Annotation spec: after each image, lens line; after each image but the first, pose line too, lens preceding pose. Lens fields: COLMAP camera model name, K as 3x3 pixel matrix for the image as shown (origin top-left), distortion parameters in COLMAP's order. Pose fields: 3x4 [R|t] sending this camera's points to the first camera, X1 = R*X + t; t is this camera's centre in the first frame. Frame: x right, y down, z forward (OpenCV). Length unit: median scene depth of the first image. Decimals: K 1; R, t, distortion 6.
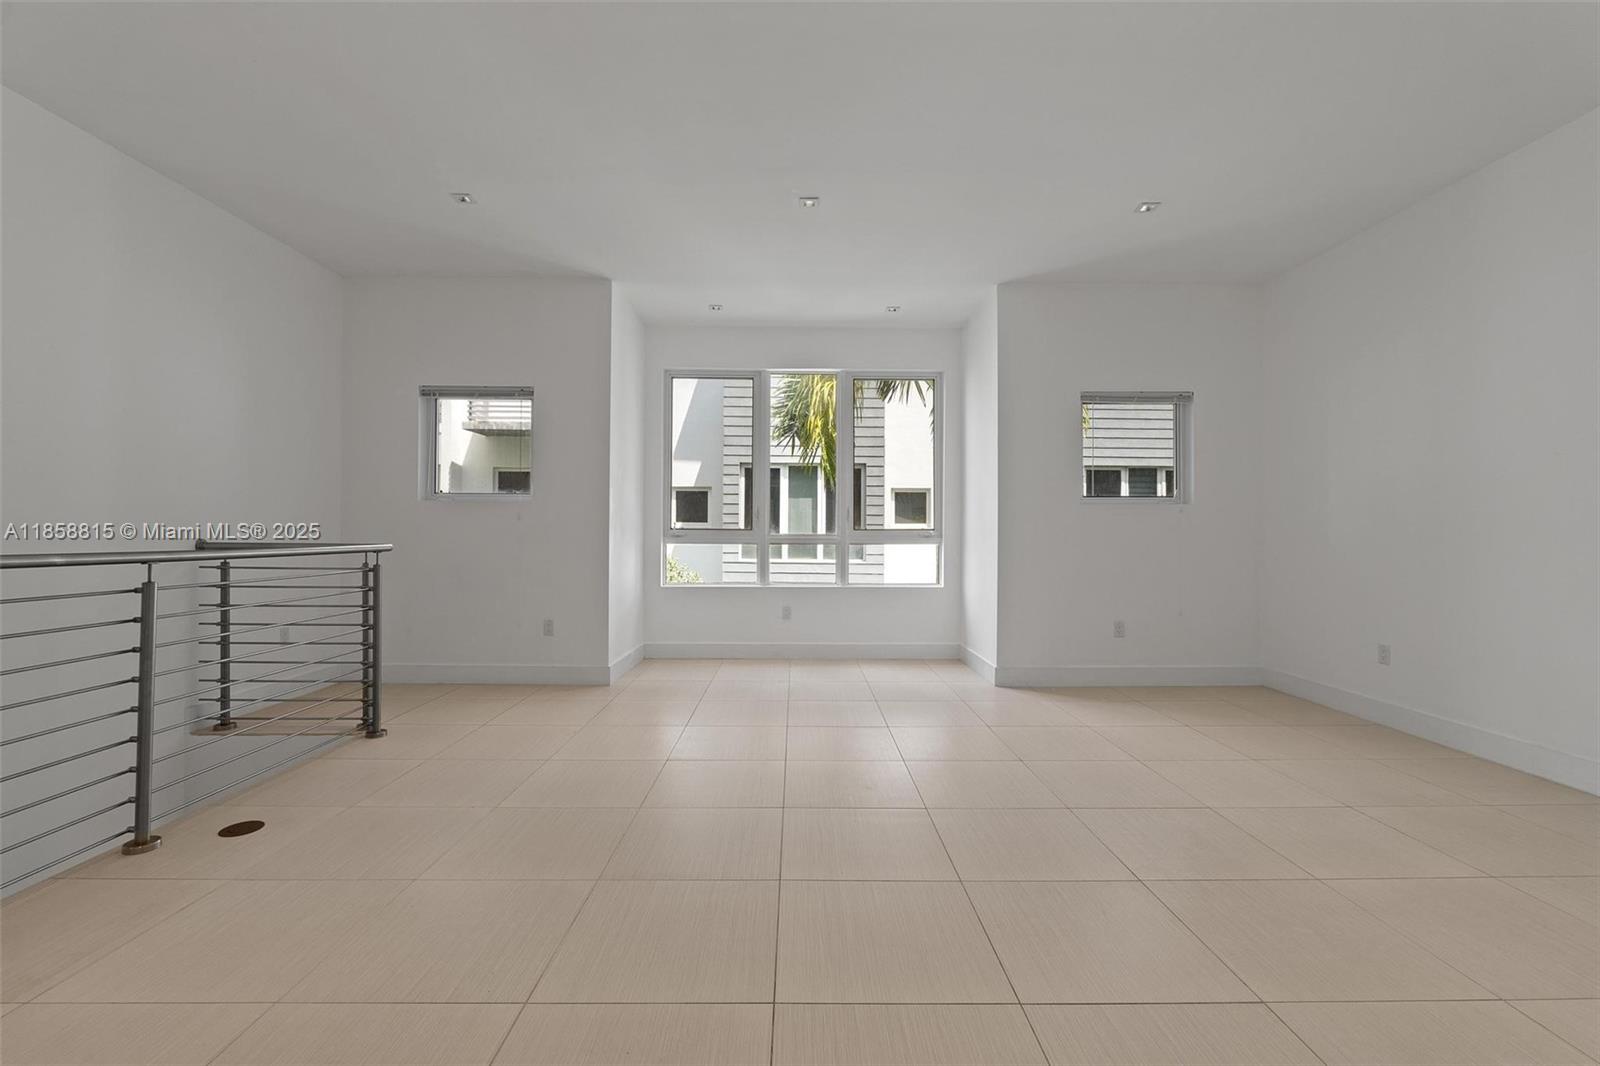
lens RADIAL K [[692.0, 0, 800.0], [0, 692.0, 534.9], [0, 0, 1]] dist [0.000328, 0.000024]
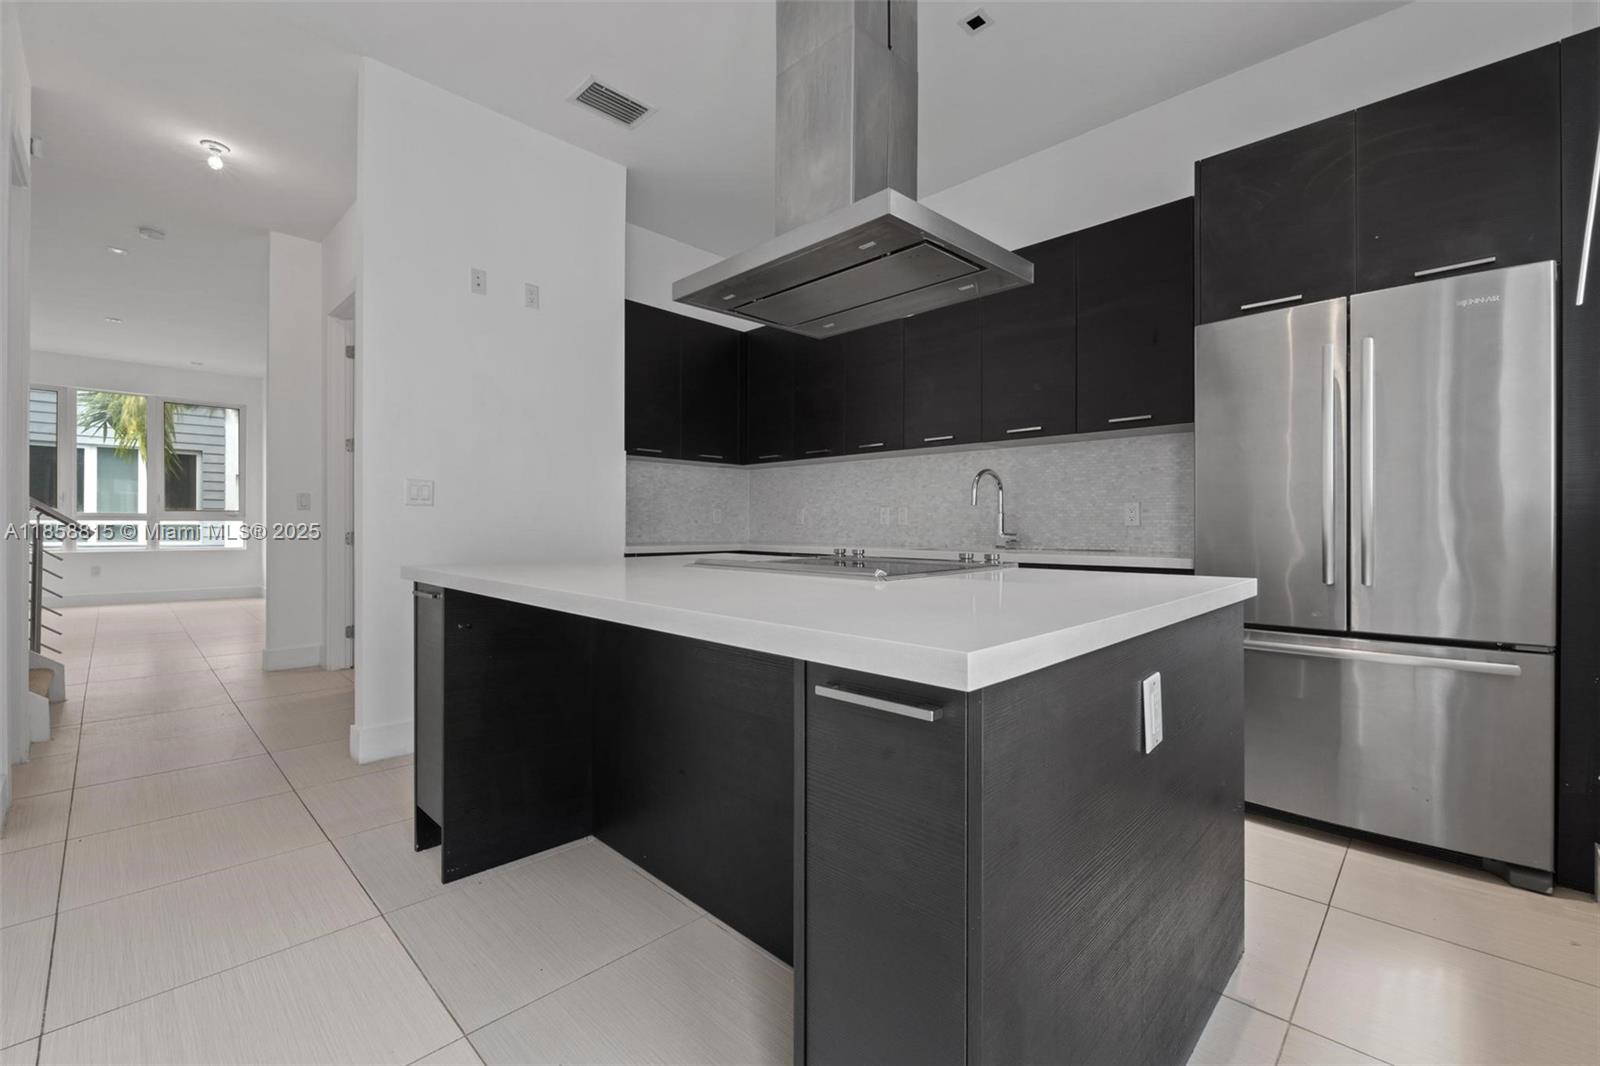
lens RADIAL K [[690.0, 0, 803.6], [0, 690.0, 530.7], [0, 0, 1]] dist [-0.004095, -0.000654]
pose [[0.709893, 0.003294, 0.704302, 0.010699], [-0.008811, 0.999952, 0.004204, 0.008801], [-0.704255, -0.009190, 0.709888, -0.519392]]
